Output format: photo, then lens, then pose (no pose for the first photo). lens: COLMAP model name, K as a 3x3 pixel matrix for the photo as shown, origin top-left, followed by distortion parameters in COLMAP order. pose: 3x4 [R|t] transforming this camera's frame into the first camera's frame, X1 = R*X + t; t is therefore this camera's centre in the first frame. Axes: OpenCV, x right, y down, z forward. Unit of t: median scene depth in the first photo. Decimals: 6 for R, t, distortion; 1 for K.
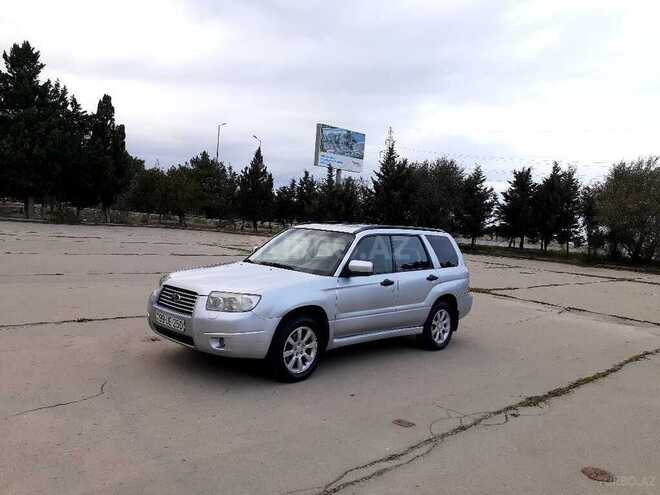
lens RADIAL K [[519.1, 0, 321.4], [0, 519.1, 247.9], [0, 0, 1]] dist [0.073818, -0.120908]
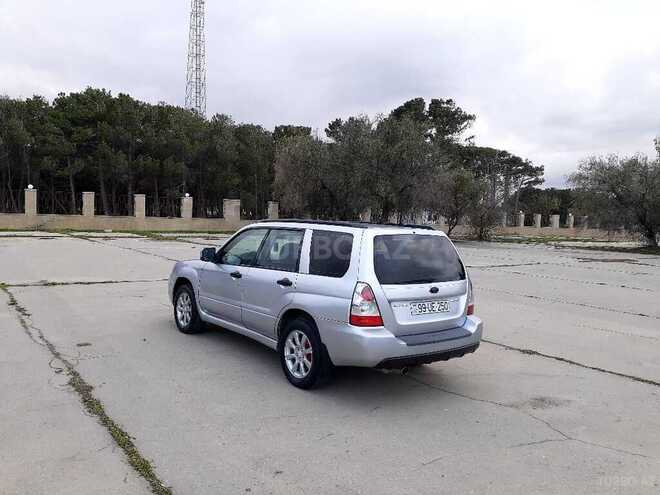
lens RADIAL K [[519.1, 0, 321.4], [0, 519.1, 247.9], [0, 0, 1]] dist [0.073818, -0.120908]
pose [[-0.106879, -0.015121, -0.994157, 0.625414], [-0.101454, 0.994831, -0.004224, 0.002654], [0.989082, 0.100410, -0.107861, 0.724559]]
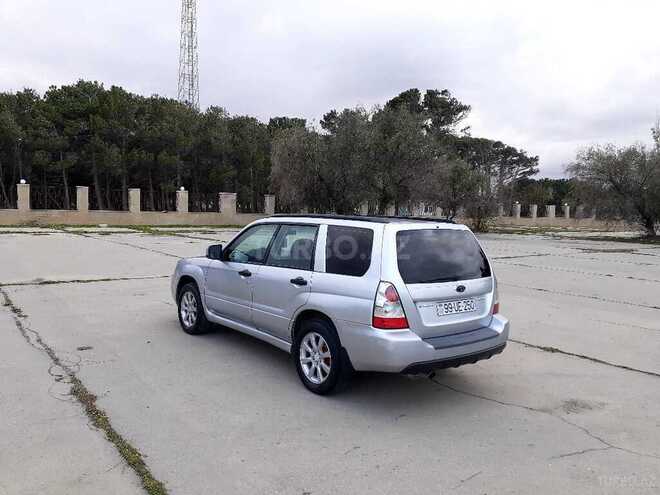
lens RADIAL K [[519.1, 0, 321.4], [0, 519.1, 247.9], [0, 0, 1]] dist [0.073818, -0.120908]
pose [[-0.096868, 0.000242, -0.995297, 0.597572], [-0.091363, 0.995776, 0.009134, 0.000754], [0.991095, 0.091818, -0.096436, 0.701912]]
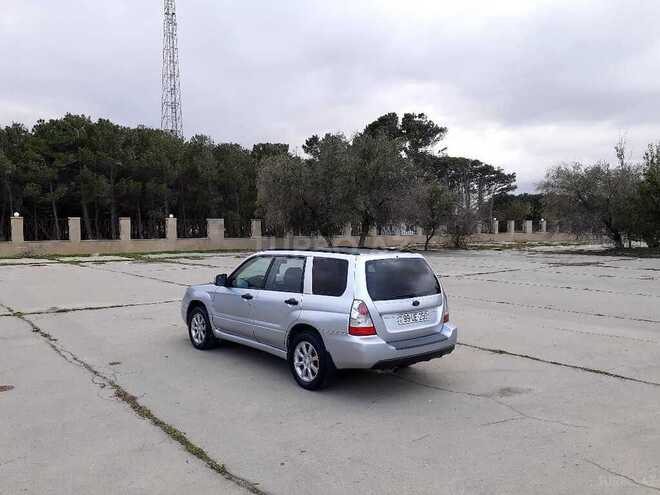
lens RADIAL K [[519.1, 0, 321.4], [0, 519.1, 247.9], [0, 0, 1]] dist [0.073818, -0.120908]
pose [[-0.069333, -0.035597, -0.996958, 0.726343], [-0.060805, 0.997656, -0.031393, -0.008101], [0.995739, 0.058443, -0.071335, 0.712282]]
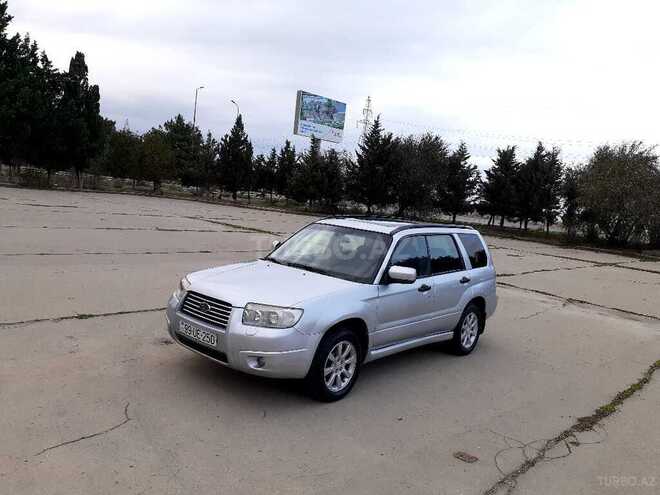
lens RADIAL K [[519.1, 0, 321.4], [0, 519.1, 247.9], [0, 0, 1]] dist [0.073818, -0.120908]
pose [[0.998171, 0.025666, 0.054731, -0.062787], [-0.028906, 0.997825, 0.059251, -0.031246], [-0.053091, -0.060725, 0.996742, 0.050508]]
